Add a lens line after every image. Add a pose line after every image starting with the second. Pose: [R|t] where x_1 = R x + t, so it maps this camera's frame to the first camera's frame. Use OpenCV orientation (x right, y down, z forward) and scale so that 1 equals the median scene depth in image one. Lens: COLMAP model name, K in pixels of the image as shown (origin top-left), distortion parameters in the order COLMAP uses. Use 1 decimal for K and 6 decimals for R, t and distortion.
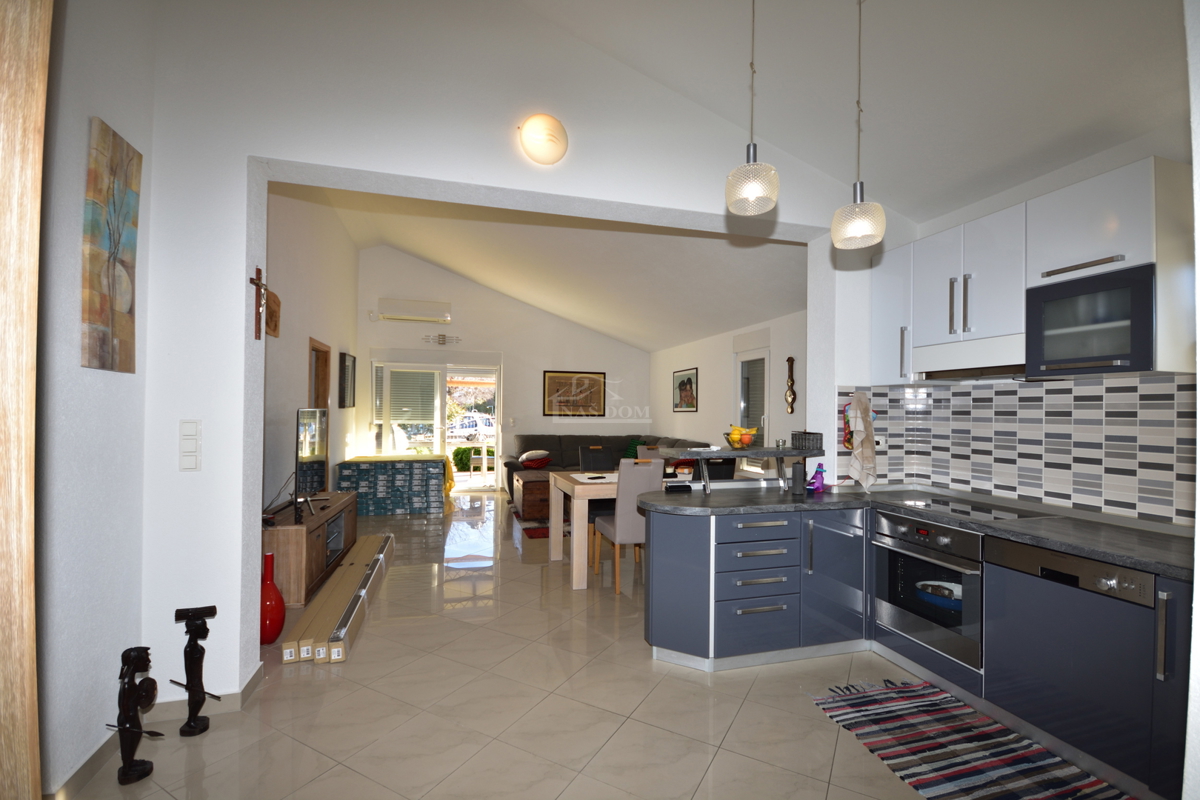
lens RADIAL K [[525.5, 0, 603.6], [0, 525.5, 406.3], [0, 0, 1]] dist [0.011477, -0.012476]
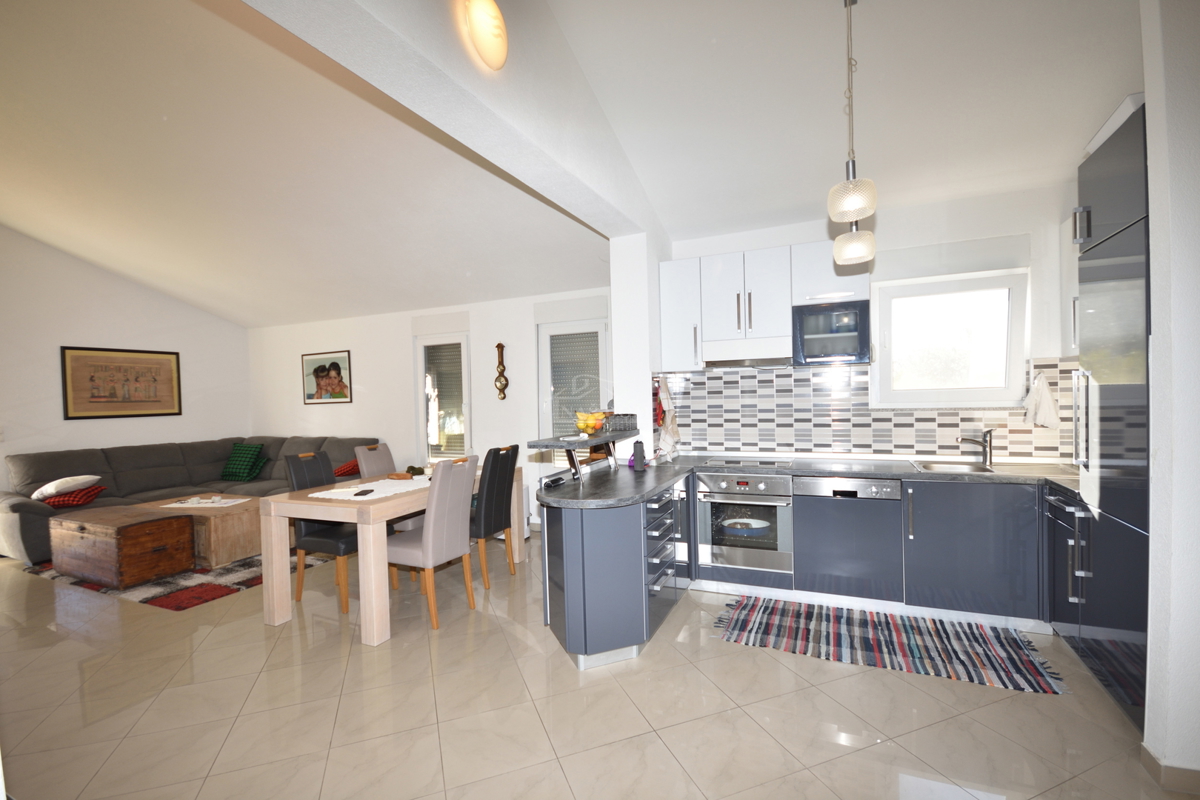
lens RADIAL K [[525.5, 0, 603.6], [0, 525.5, 406.3], [0, 0, 1]] dist [0.011477, -0.012476]
pose [[0.640421, -0.044907, 0.766710, -0.237597], [0.027008, 0.998988, 0.035952, -0.003641], [-0.767549, -0.002317, 0.640987, 0.164978]]
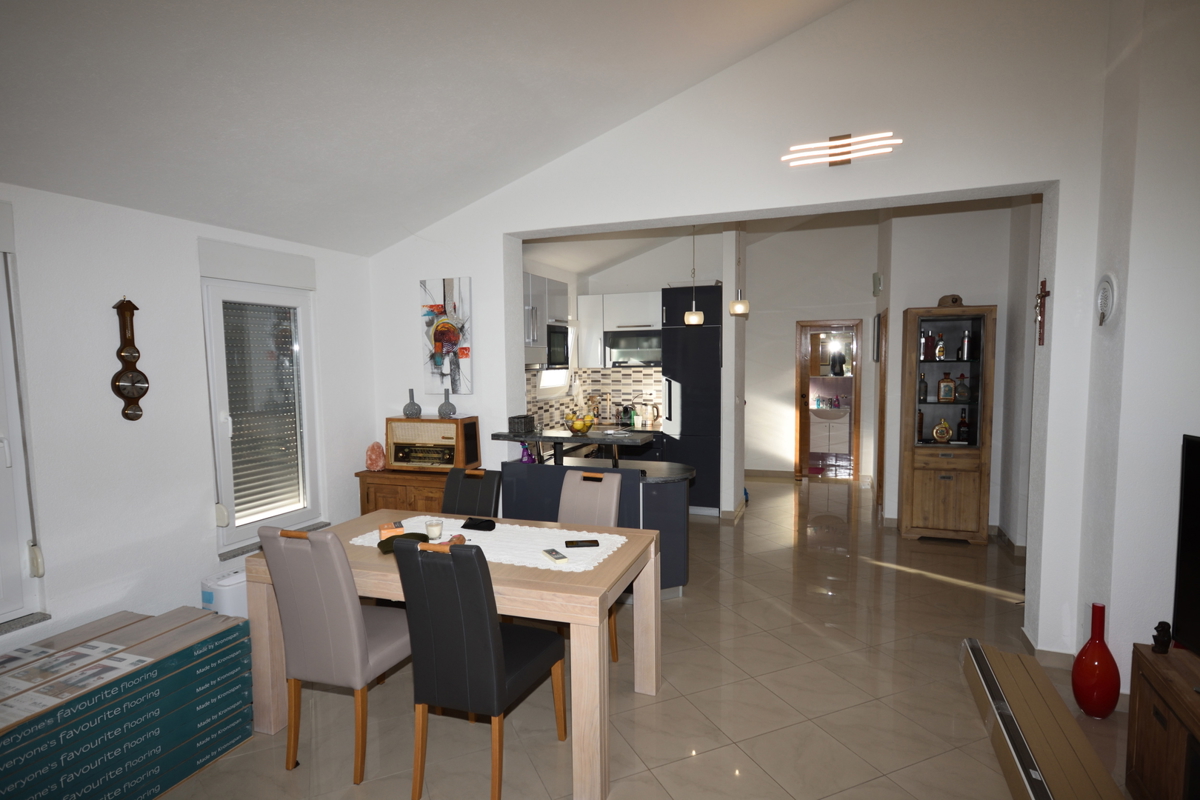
lens RADIAL K [[627.1, 0, 602.7], [0, 627.1, 408.2], [0, 0, 1]] dist [0.013096, 0.000197]
pose [[-0.801398, -0.051661, 0.595896, -0.265475], [-0.005072, 0.996814, 0.079597, -0.036031], [-0.598110, 0.060766, -0.799107, 0.970877]]
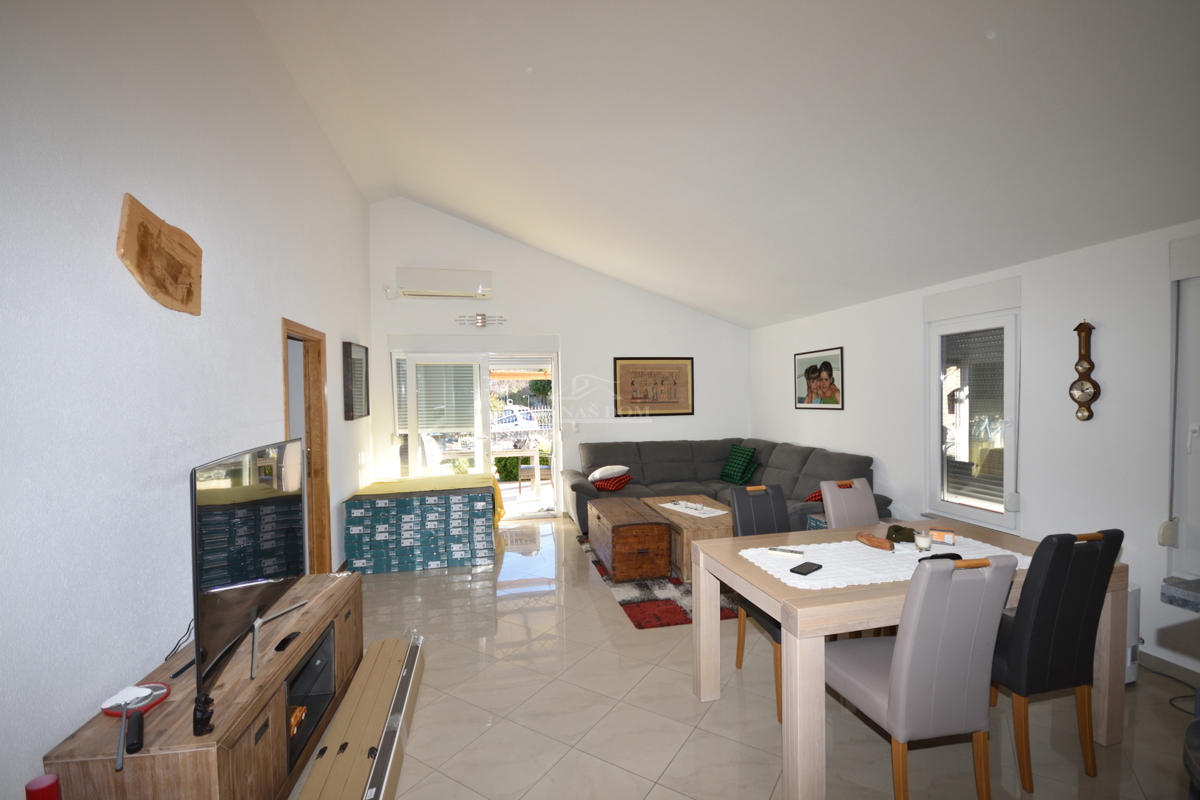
lens RADIAL K [[526.1, 0, 603.9], [0, 526.1, 406.7], [0, 0, 1]] dist [0.001991, 0.000342]
pose [[0.998062, -0.025957, -0.056548, -0.114215], [0.027775, 0.999114, 0.031617, -0.027874], [0.055678, -0.033127, 0.997899, 0.315059]]
